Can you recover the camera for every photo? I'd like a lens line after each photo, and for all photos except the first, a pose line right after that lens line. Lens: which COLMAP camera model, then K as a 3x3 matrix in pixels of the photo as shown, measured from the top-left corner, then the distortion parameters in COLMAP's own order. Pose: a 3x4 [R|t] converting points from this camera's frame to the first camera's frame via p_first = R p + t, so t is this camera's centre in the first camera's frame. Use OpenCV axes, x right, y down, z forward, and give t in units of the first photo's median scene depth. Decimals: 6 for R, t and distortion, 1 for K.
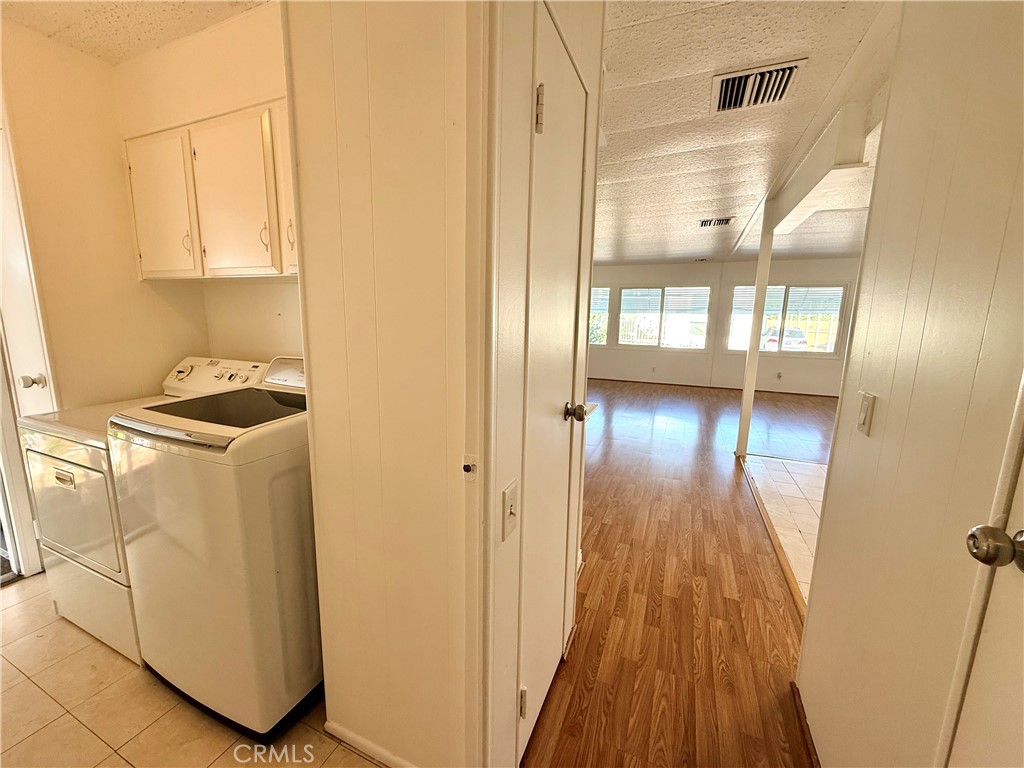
lens RADIAL K [[408.0, 0, 508.0], [0, 408.0, 385.4], [0, 0, 1]] dist [0.000757, -0.000218]
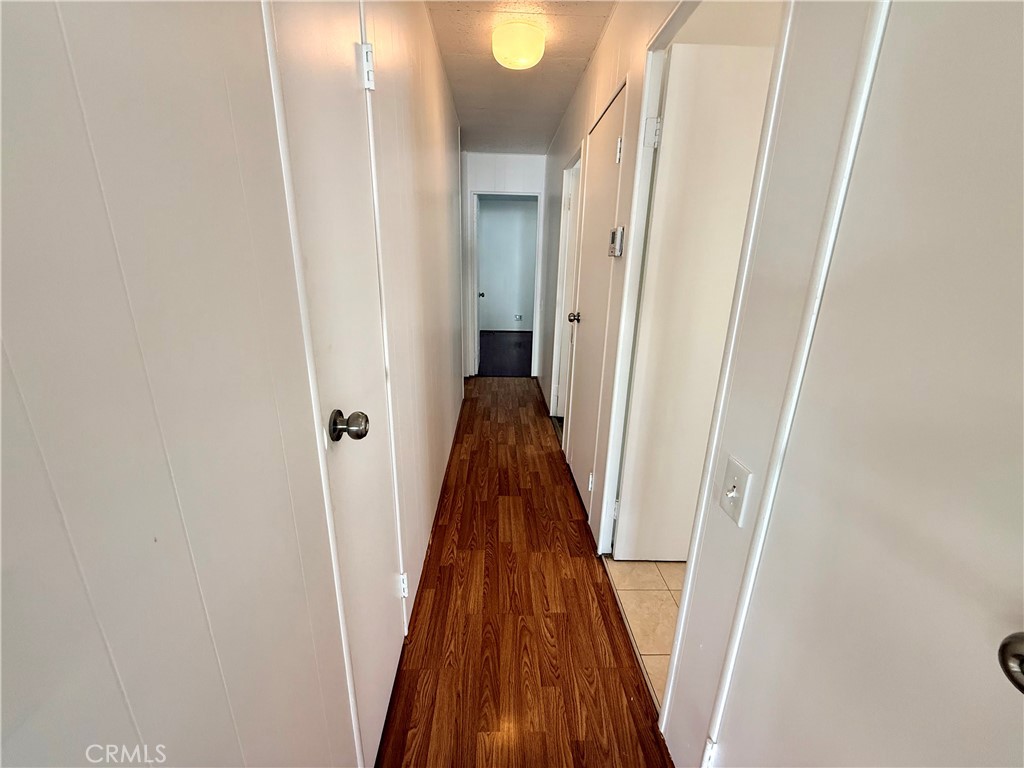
lens RADIAL K [[408.0, 0, 508.0], [0, 408.0, 385.4], [0, 0, 1]] dist [0.000757, -0.000218]
pose [[-0.906510, 0.087755, -0.412963, 0.699782], [-0.105332, 0.900215, 0.422515, -0.256867], [0.408833, 0.426512, -0.806810, 1.642531]]
